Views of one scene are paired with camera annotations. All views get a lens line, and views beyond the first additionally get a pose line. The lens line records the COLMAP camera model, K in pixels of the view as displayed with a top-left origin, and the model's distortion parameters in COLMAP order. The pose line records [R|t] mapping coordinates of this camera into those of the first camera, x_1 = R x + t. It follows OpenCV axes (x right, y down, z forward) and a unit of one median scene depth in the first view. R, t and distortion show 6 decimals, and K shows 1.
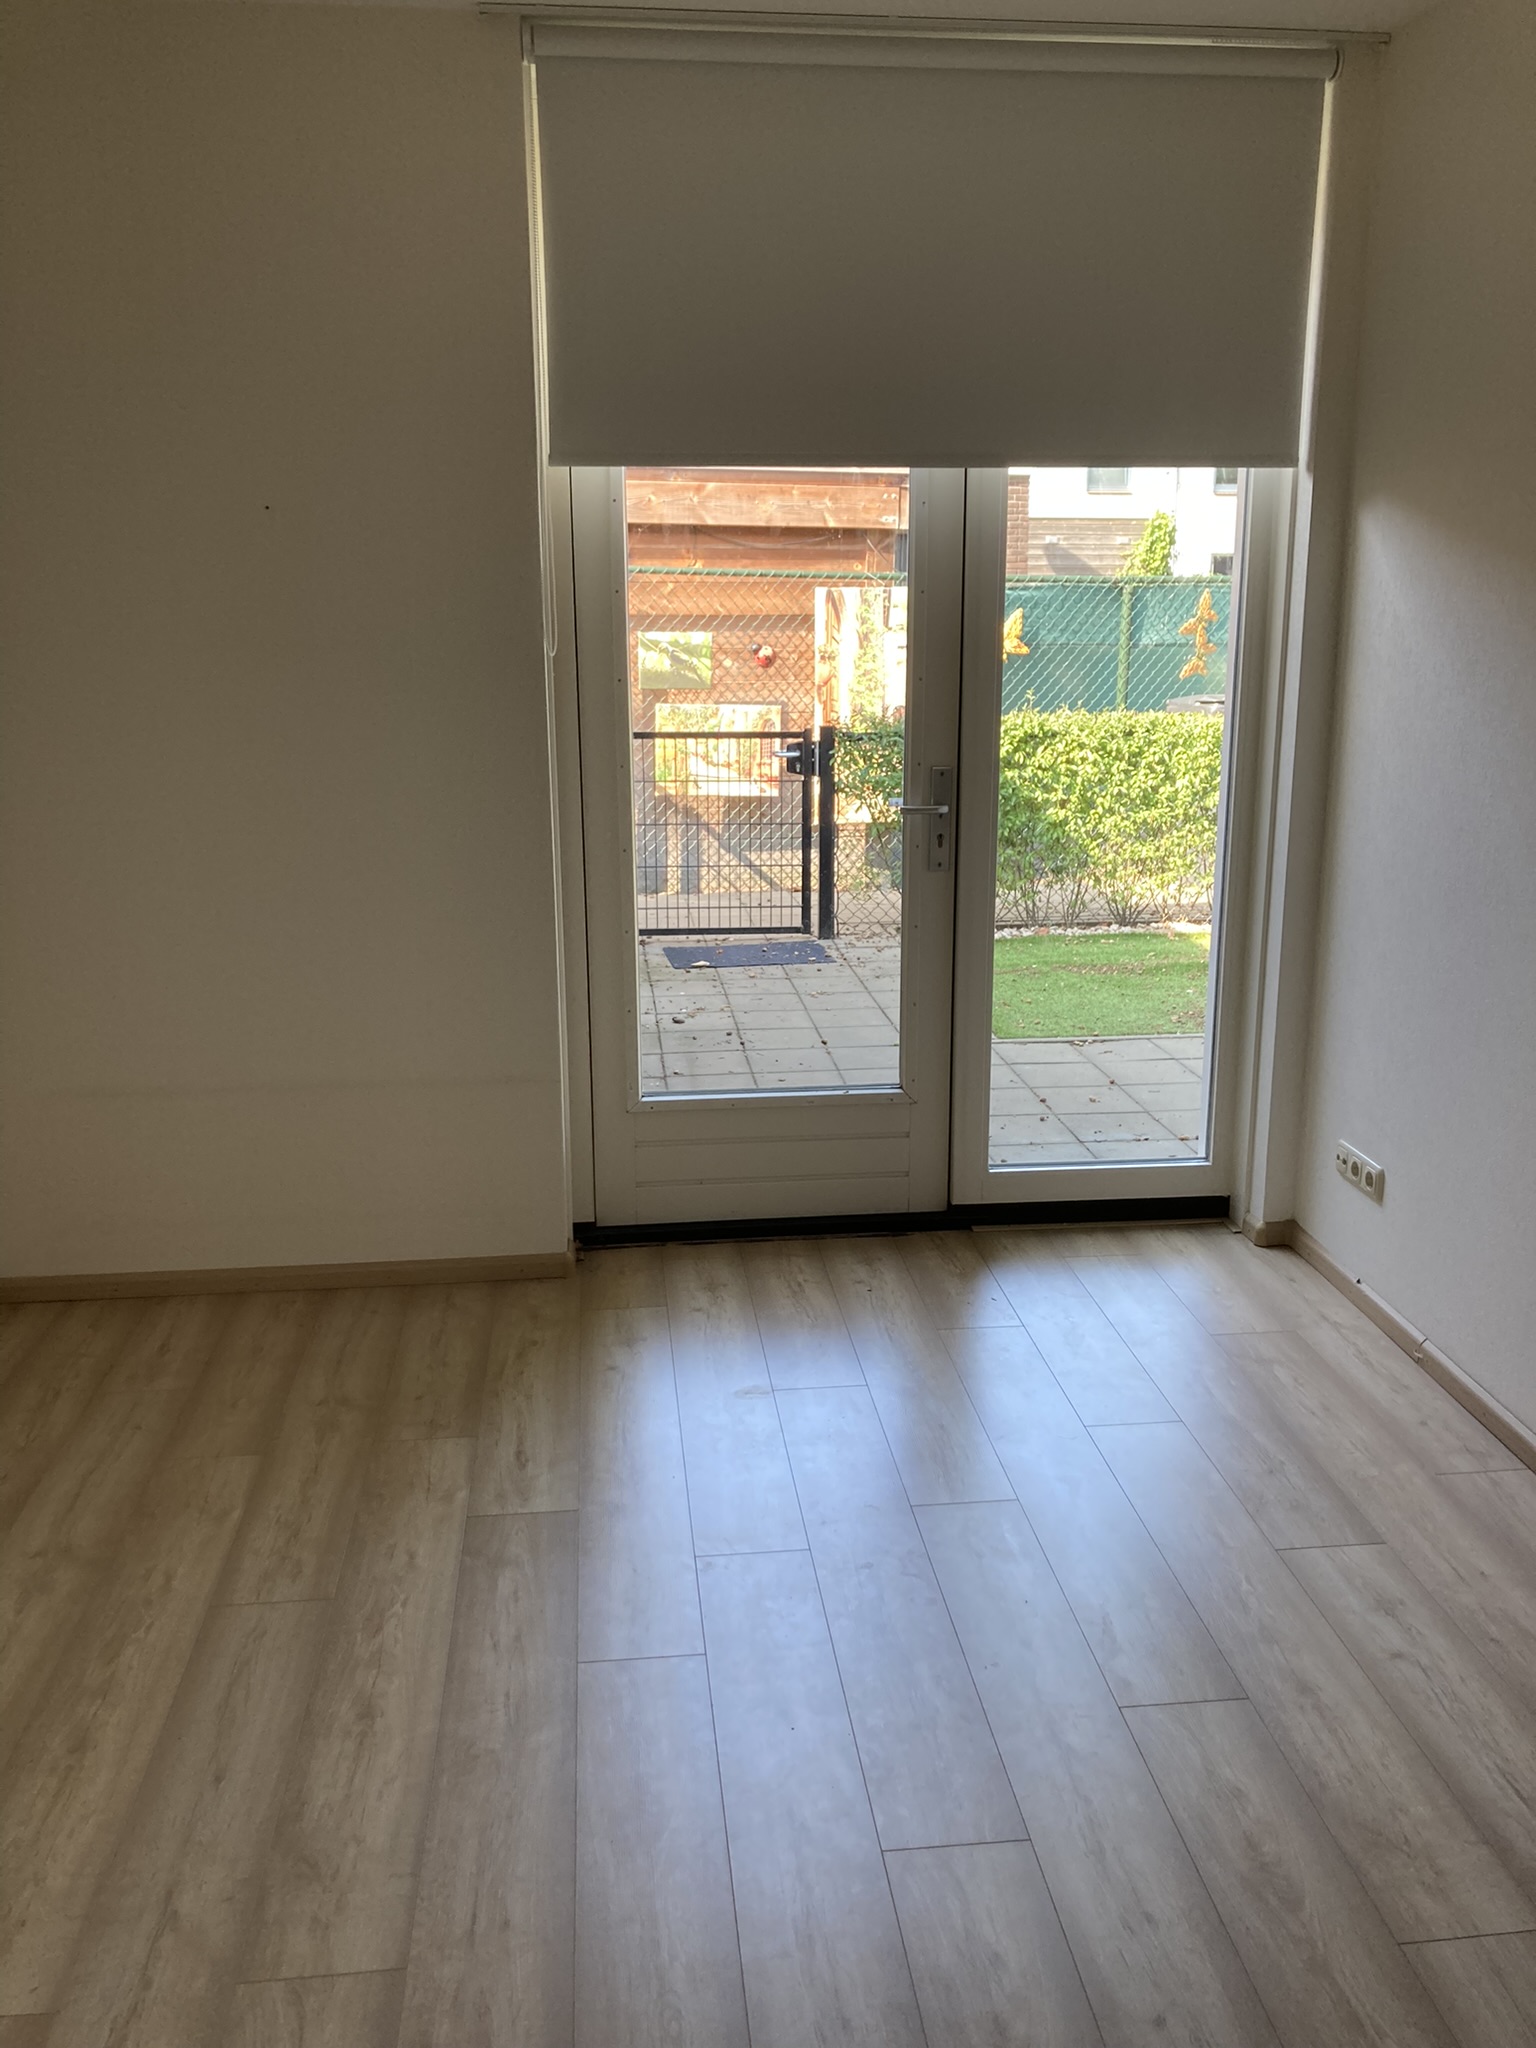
lens RADIAL K [[1656.8, 0, 776.7], [0, 1656.8, 1036.5], [0, 0, 1]] dist [0.015728, -0.001401]
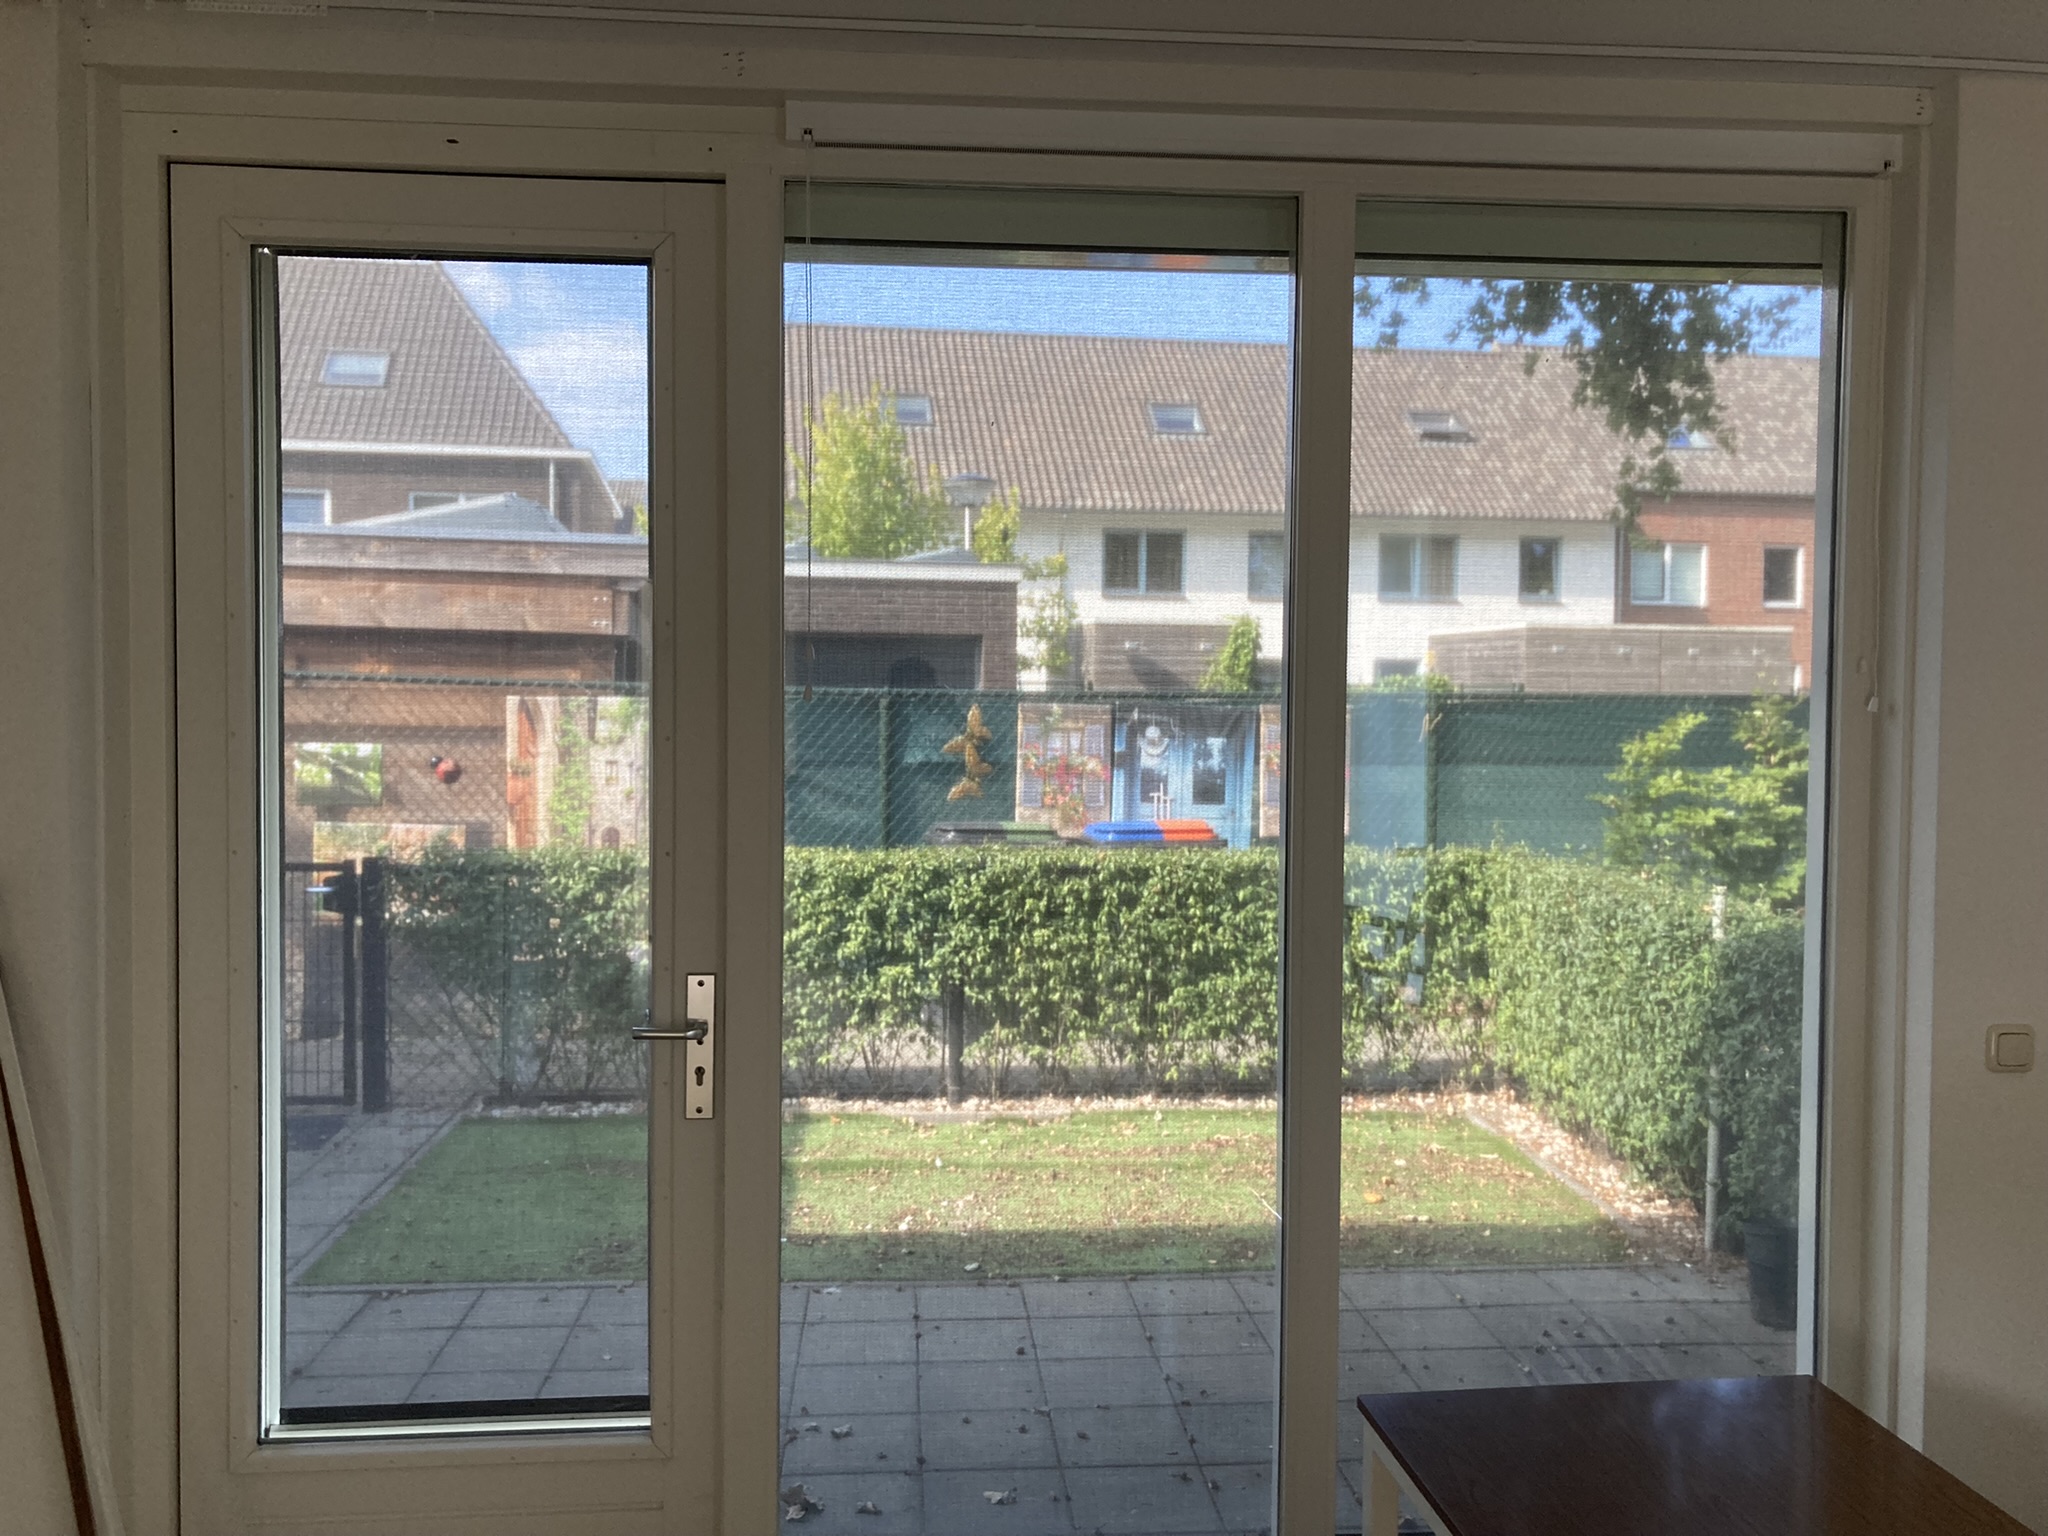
lens RADIAL K [[1656.8, 0, 1015.7], [0, 1656.8, 763.8], [0, 0, 1]] dist [0.015728, -0.001401]
pose [[0.999049, 0.013652, -0.041407, 0.331291], [-0.022226, 0.976514, -0.214303, -0.050664], [0.037508, 0.215020, 0.975889, 0.150058]]
